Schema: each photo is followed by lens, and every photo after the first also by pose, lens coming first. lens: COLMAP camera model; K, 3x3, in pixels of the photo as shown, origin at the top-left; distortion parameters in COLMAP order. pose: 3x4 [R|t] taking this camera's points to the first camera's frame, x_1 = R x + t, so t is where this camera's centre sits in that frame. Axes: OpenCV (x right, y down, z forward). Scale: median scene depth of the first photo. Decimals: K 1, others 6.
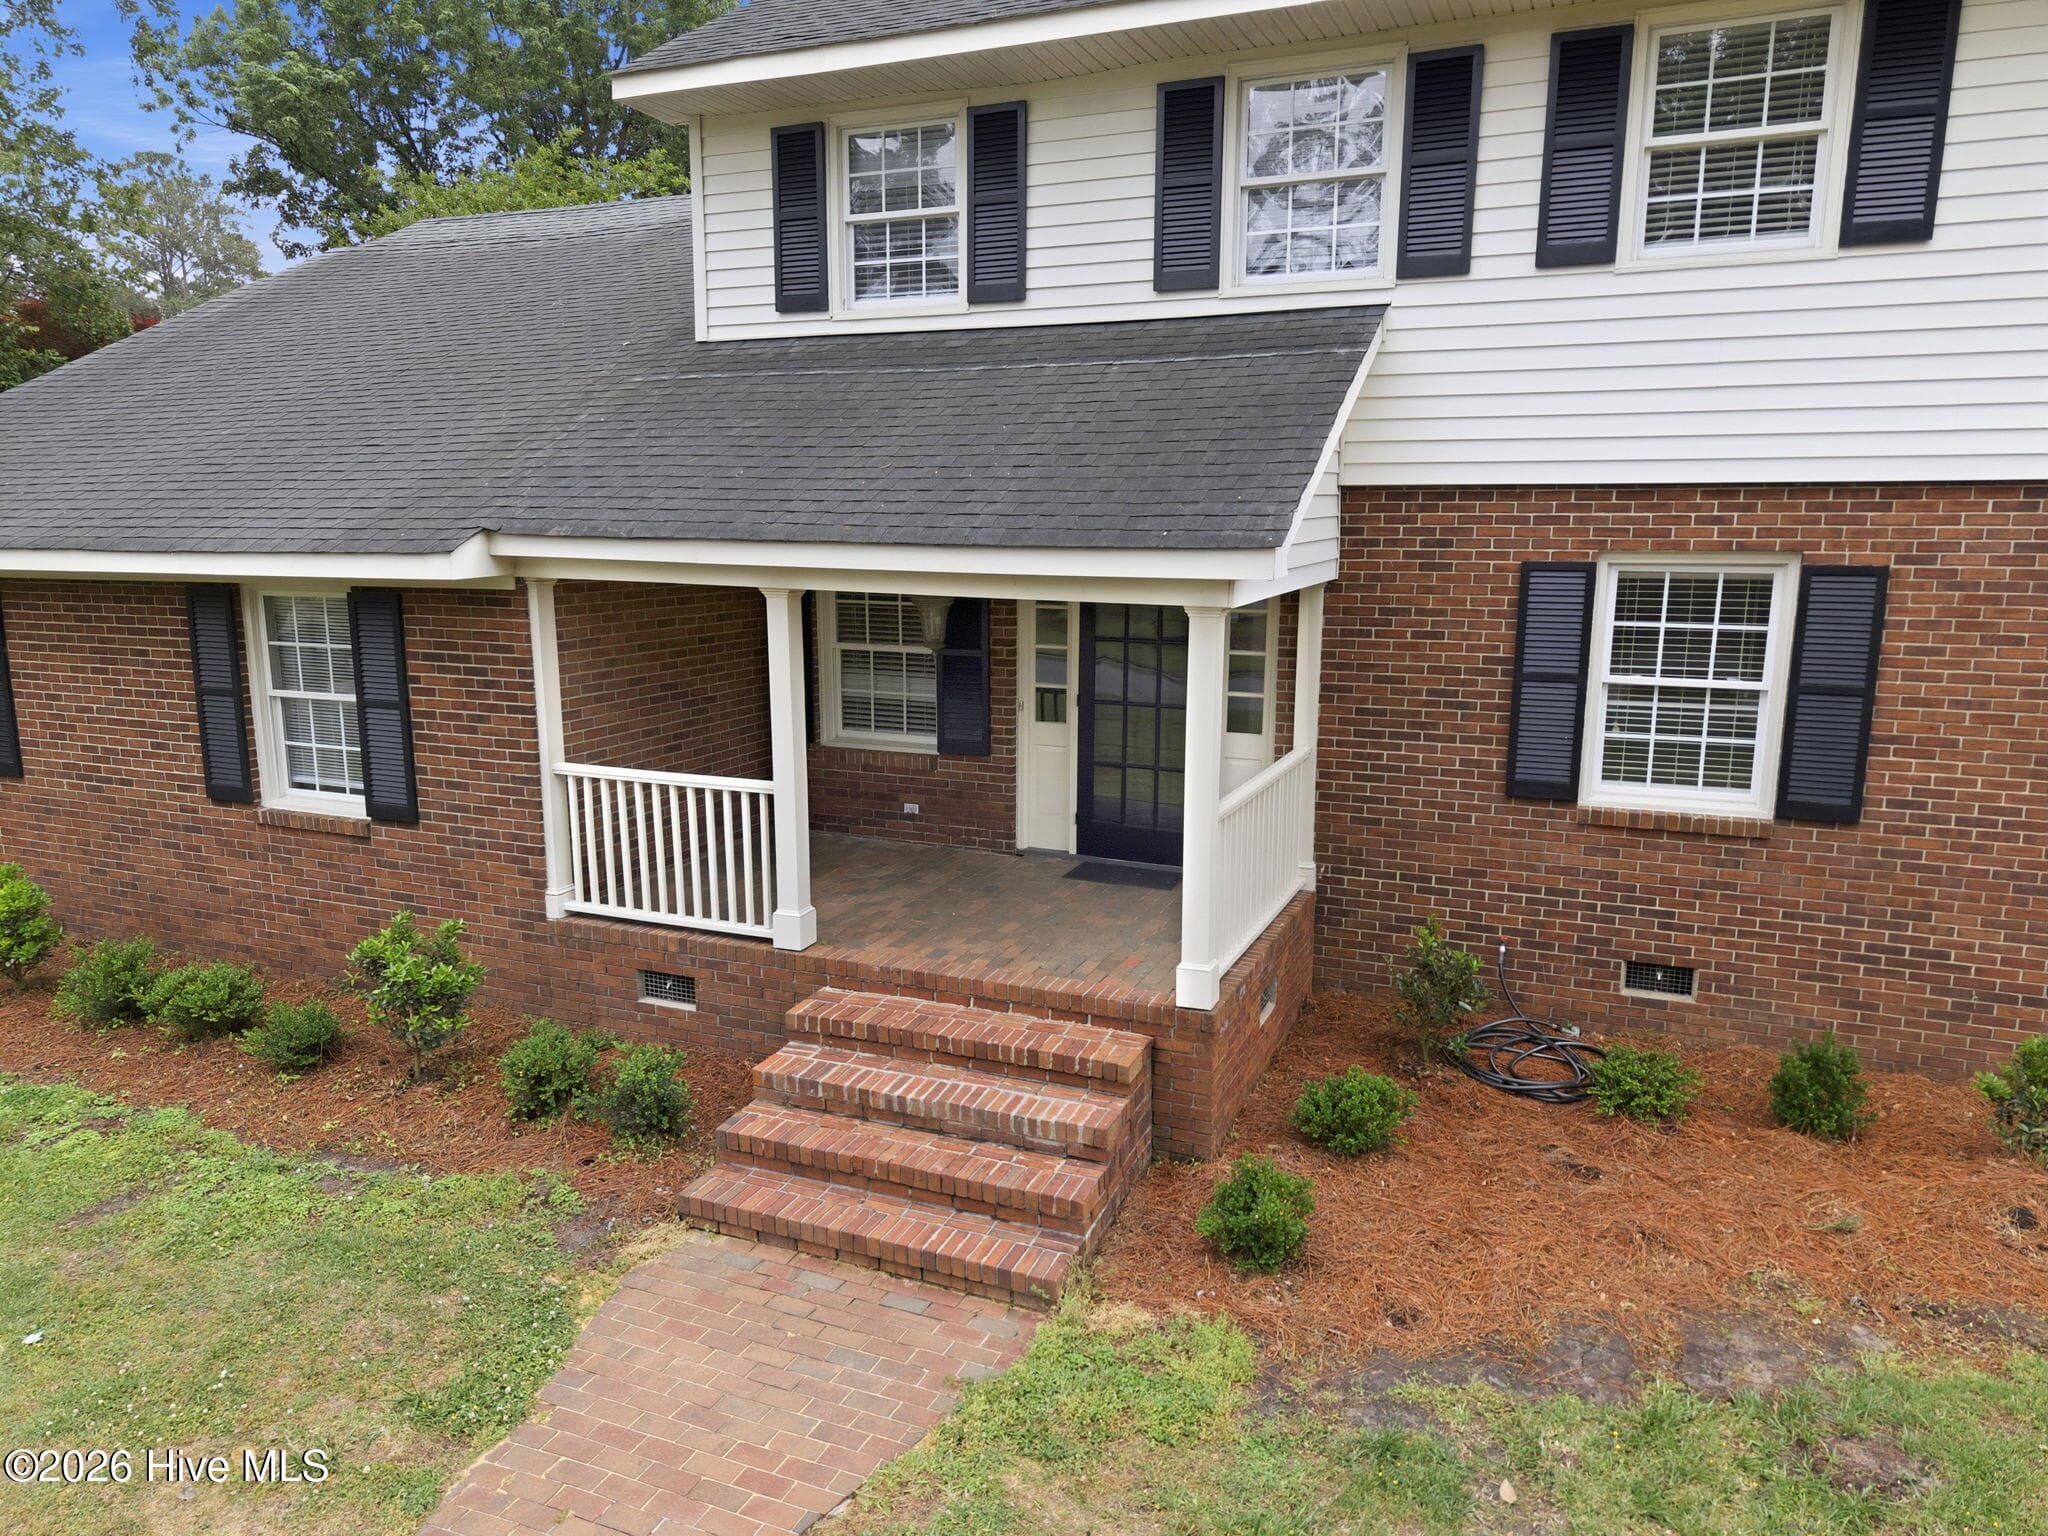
lens RADIAL K [[1365.2, 0, 1021.0], [0, 1365.2, 779.4], [0, 0, 1]] dist [0.039144, -0.046148]
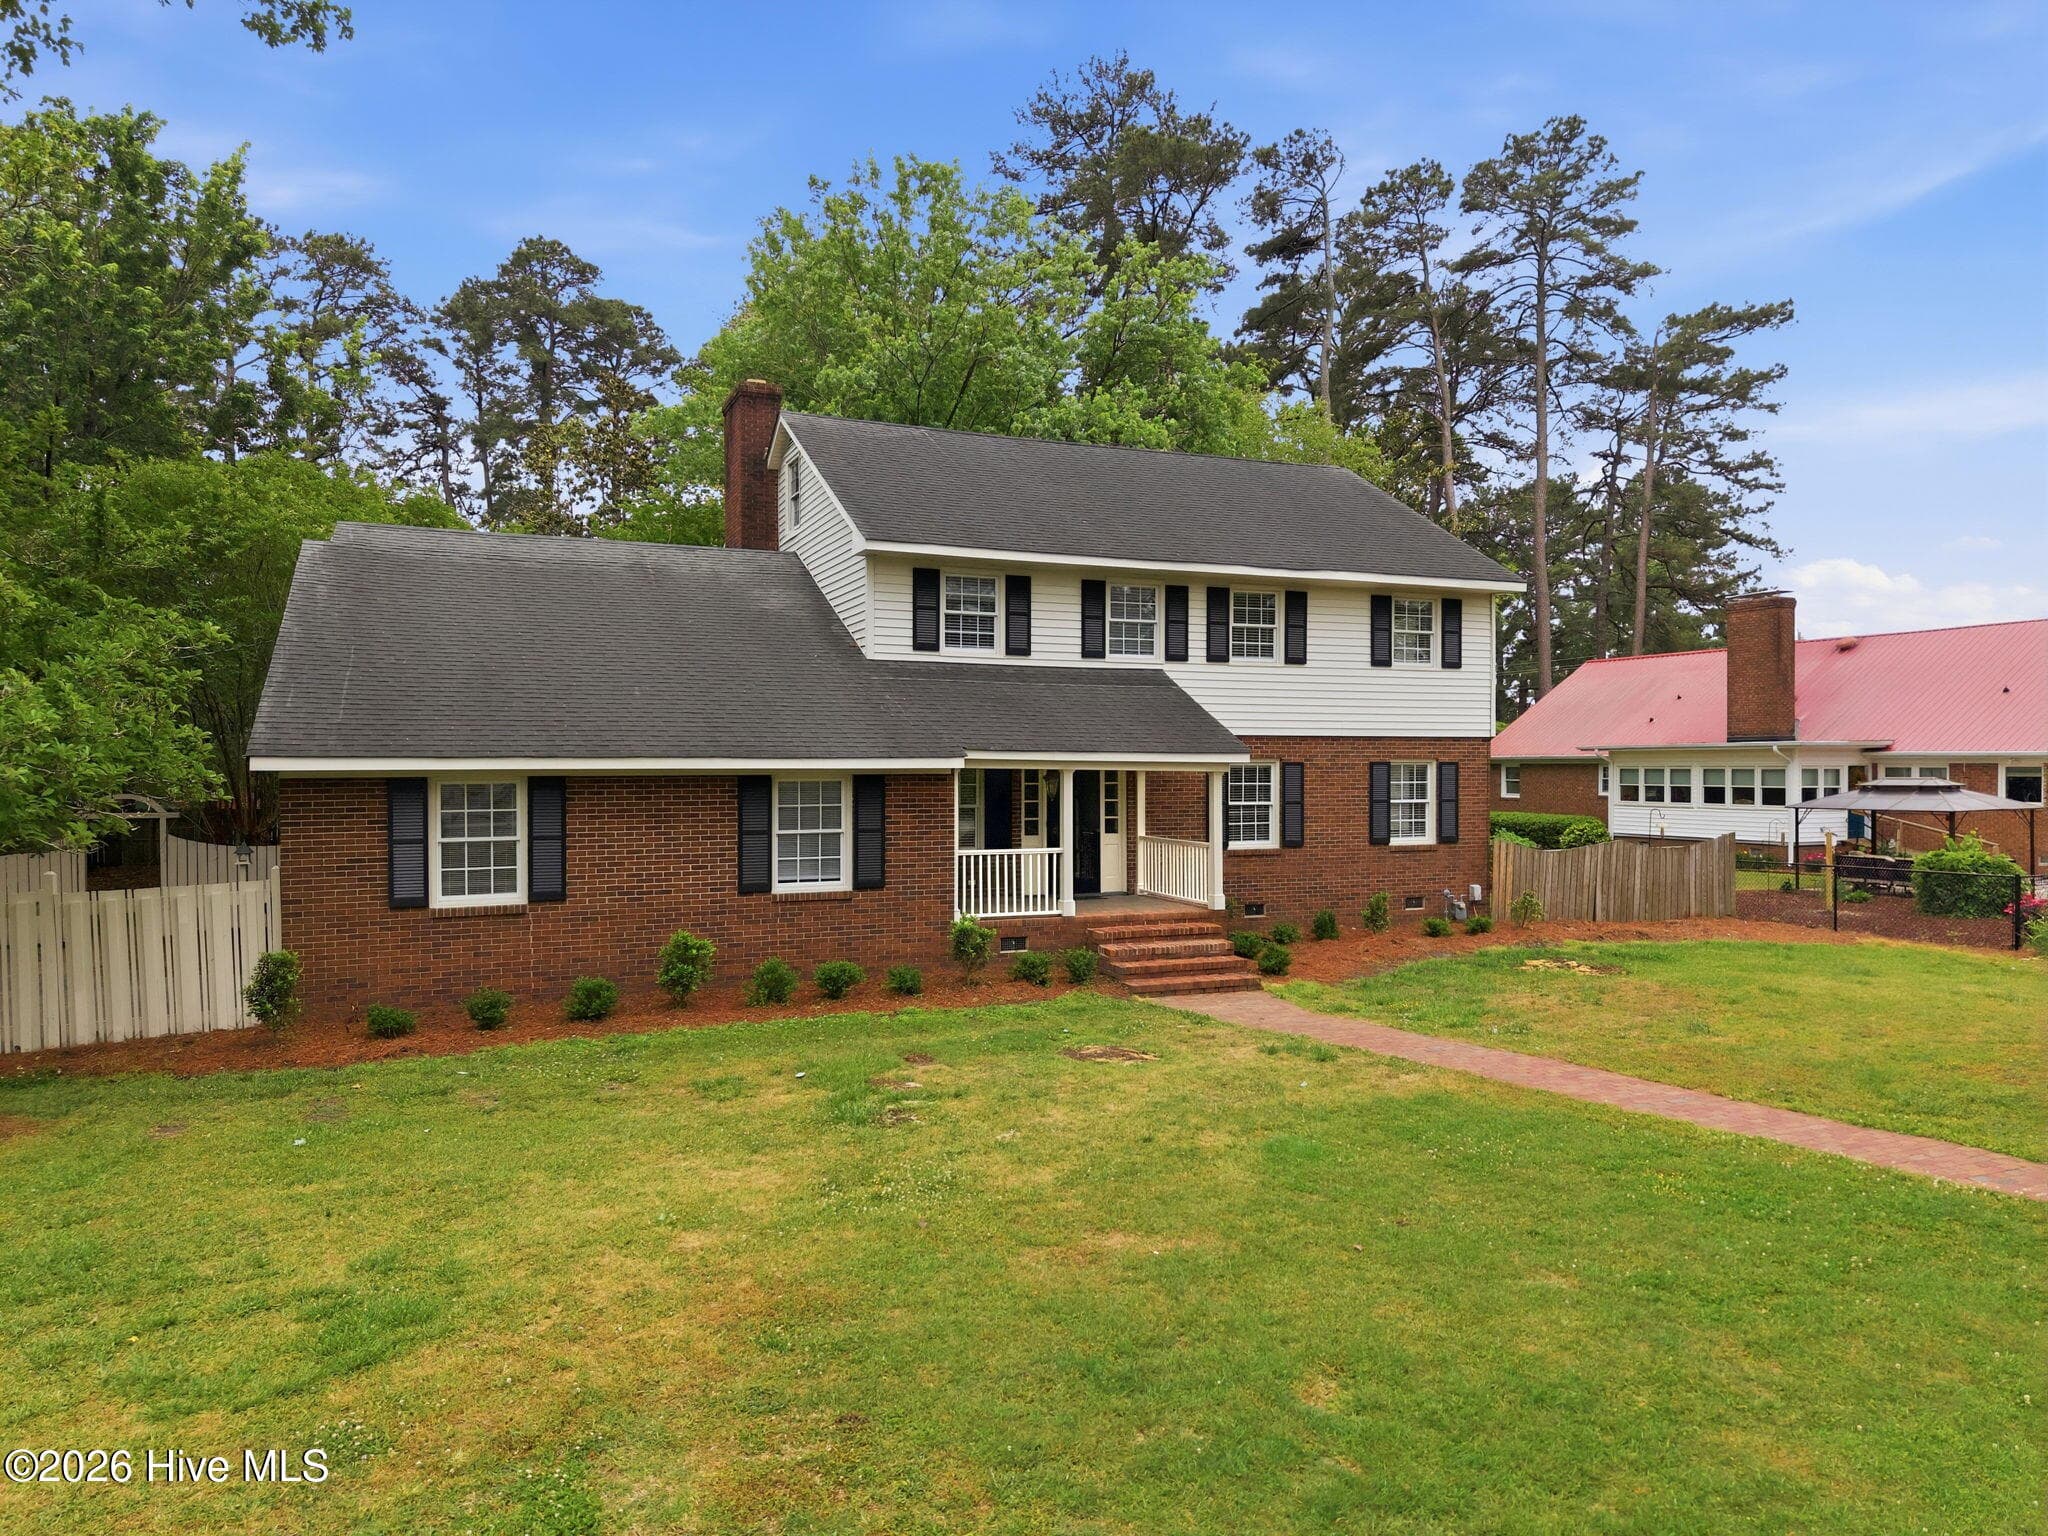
lens RADIAL K [[1365.2, 0, 1023.0], [0, 1365.2, 775.5], [0, 0, 1]] dist [0.039144, -0.046148]
pose [[0.695040, -0.006352, 0.718943, -1.903679], [0.136326, 0.982985, -0.123110, 0.158780], [-0.705928, 0.183577, 0.684080, -0.627028]]
